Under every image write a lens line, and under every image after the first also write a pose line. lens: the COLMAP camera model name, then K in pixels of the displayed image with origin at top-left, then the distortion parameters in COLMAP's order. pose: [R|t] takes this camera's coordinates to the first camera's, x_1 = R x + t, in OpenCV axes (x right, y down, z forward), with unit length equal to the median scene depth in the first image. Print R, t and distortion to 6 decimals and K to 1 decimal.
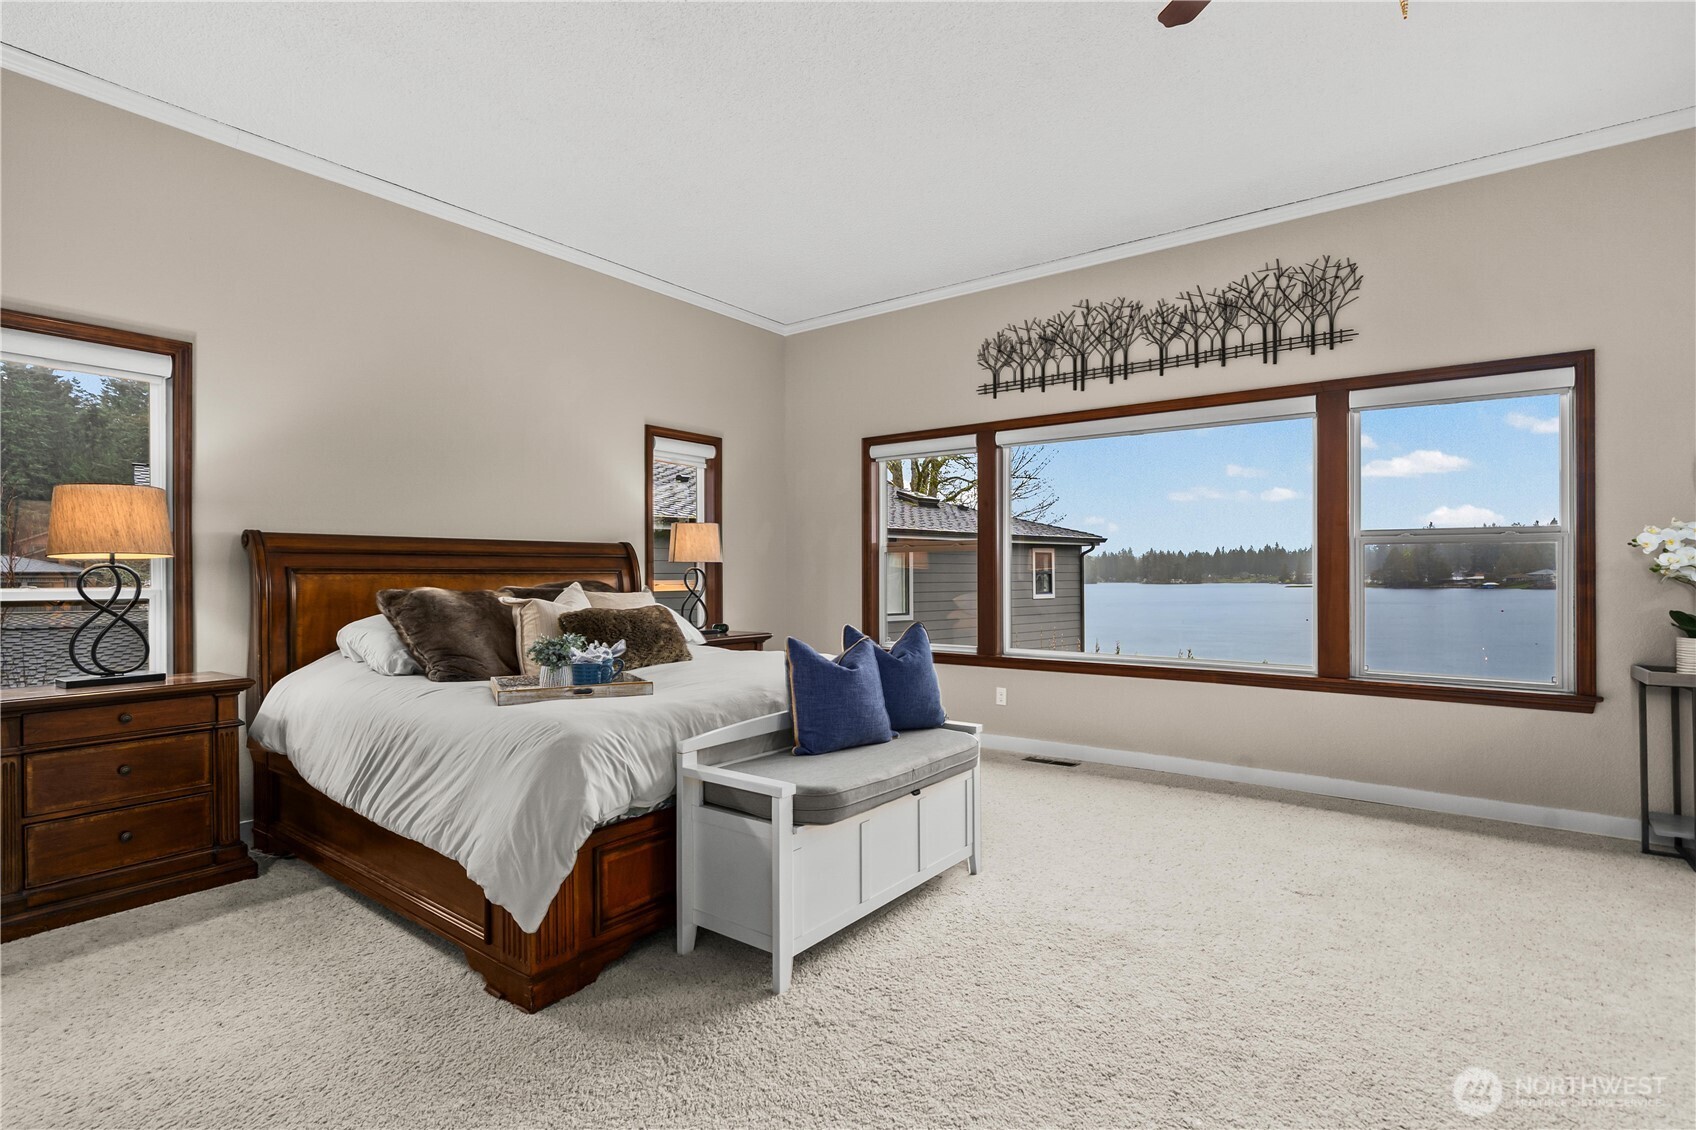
lens RADIAL K [[817.5, 0, 842.9], [0, 817.5, 564.0], [0, 0, 1]] dist [0.008431, -0.000200]
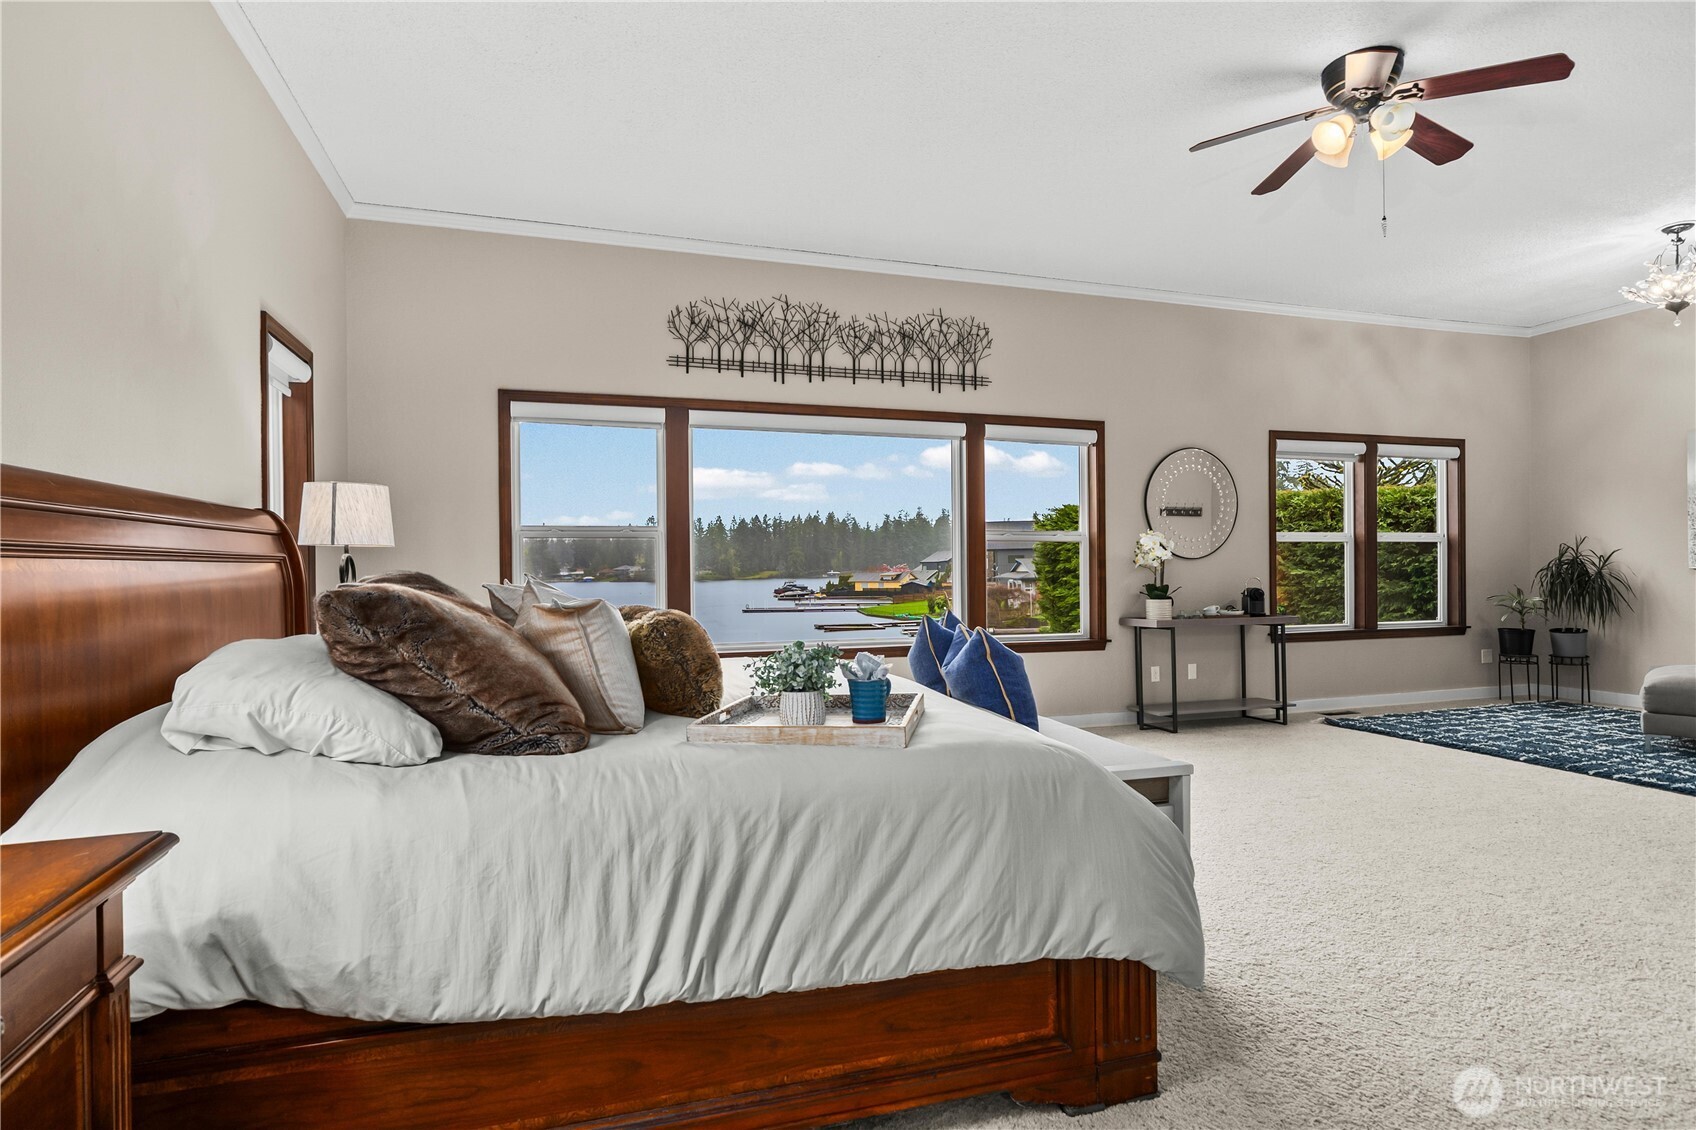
lens RADIAL K [[834.0, 0, 806.3], [0, 834.0, 581.9], [0, 0, 1]] dist [-0.003041, -0.000590]
pose [[0.600569, -0.015674, 0.799420, -0.539898], [-0.004794, 0.999719, 0.023202, 0.012303], [-0.799559, -0.017766, 0.600325, 0.353573]]
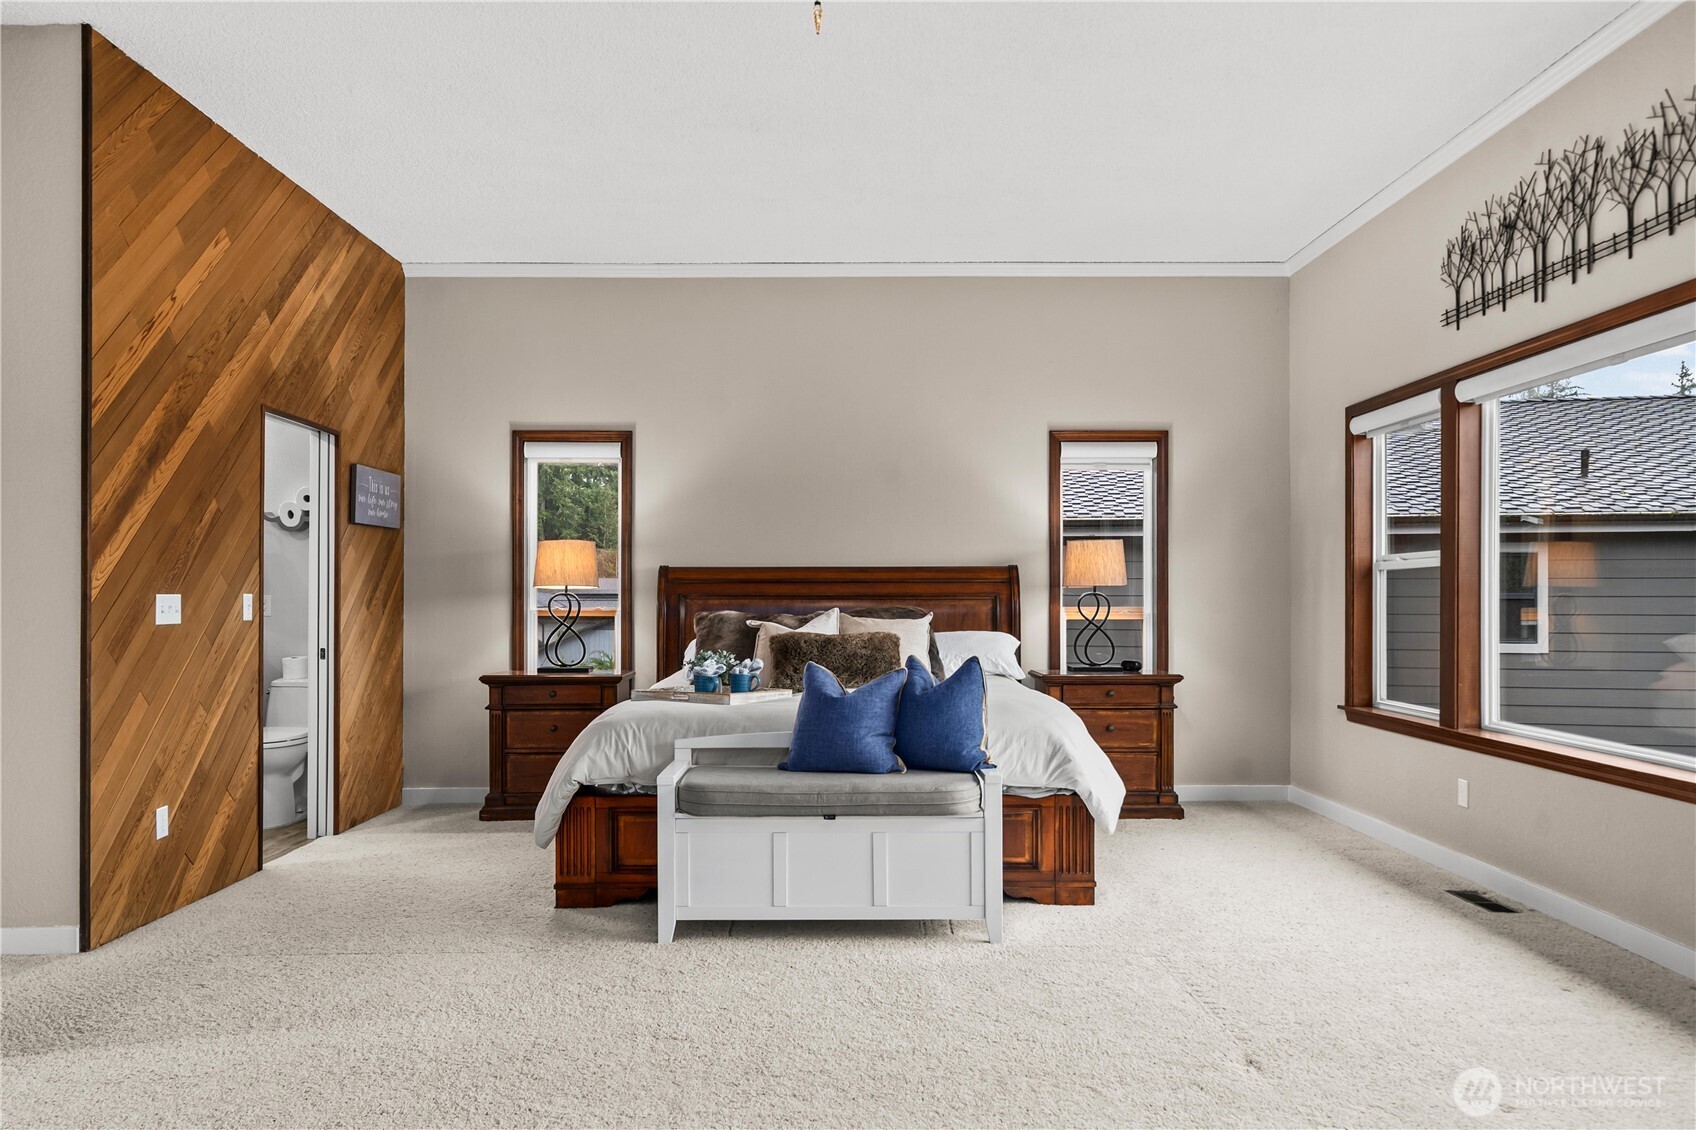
lens RADIAL K [[1146.7, 0, 847.3], [0, 1146.7, 576.8], [0, 0, 1]] dist [0.013055, -0.005874]
pose [[0.617328, -0.010678, -0.786634, 0.657831], [0.006966, 0.999943, -0.008108, -0.004855], [0.786675, -0.000474, 0.617367, 0.070521]]
